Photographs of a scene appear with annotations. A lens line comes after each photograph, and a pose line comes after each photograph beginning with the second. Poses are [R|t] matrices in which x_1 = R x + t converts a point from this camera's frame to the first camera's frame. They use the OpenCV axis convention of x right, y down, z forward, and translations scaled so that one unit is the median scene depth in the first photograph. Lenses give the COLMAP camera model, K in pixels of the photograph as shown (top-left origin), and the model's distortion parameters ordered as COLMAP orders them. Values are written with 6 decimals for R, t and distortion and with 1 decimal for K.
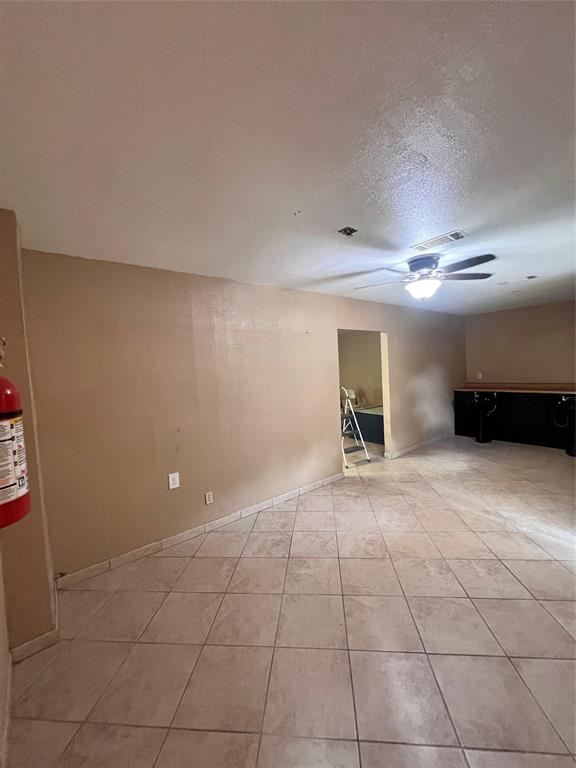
lens RADIAL K [[310.1, 0, 288.0], [0, 310.1, 384.0], [0, 0, 1]] dist [-0.002051, 0.000437]
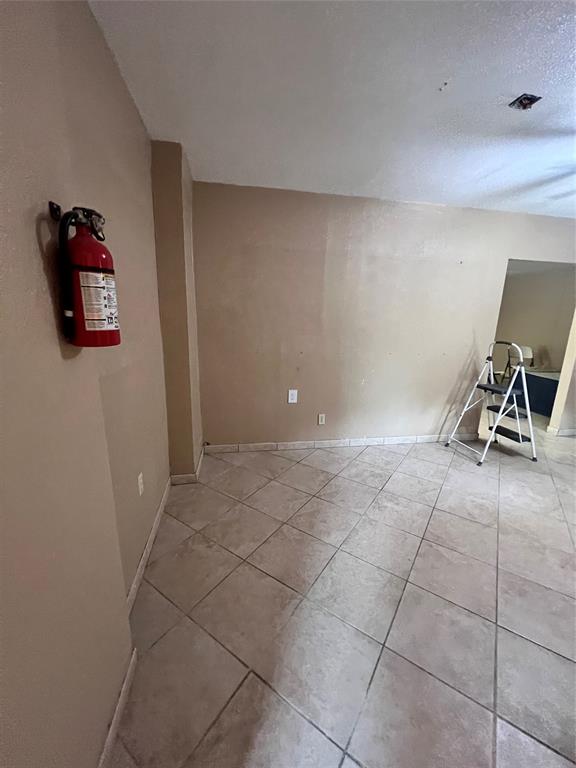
lens RADIAL K [[308.3, 0, 288.0], [0, 308.3, 384.0], [0, 0, 1]] dist [-0.001404, 0.000988]
pose [[0.873853, 0.179943, -0.451666, 0.123800], [-0.099135, 0.975418, 0.196807, 0.051145], [0.475977, -0.127204, 0.870210, 0.020333]]
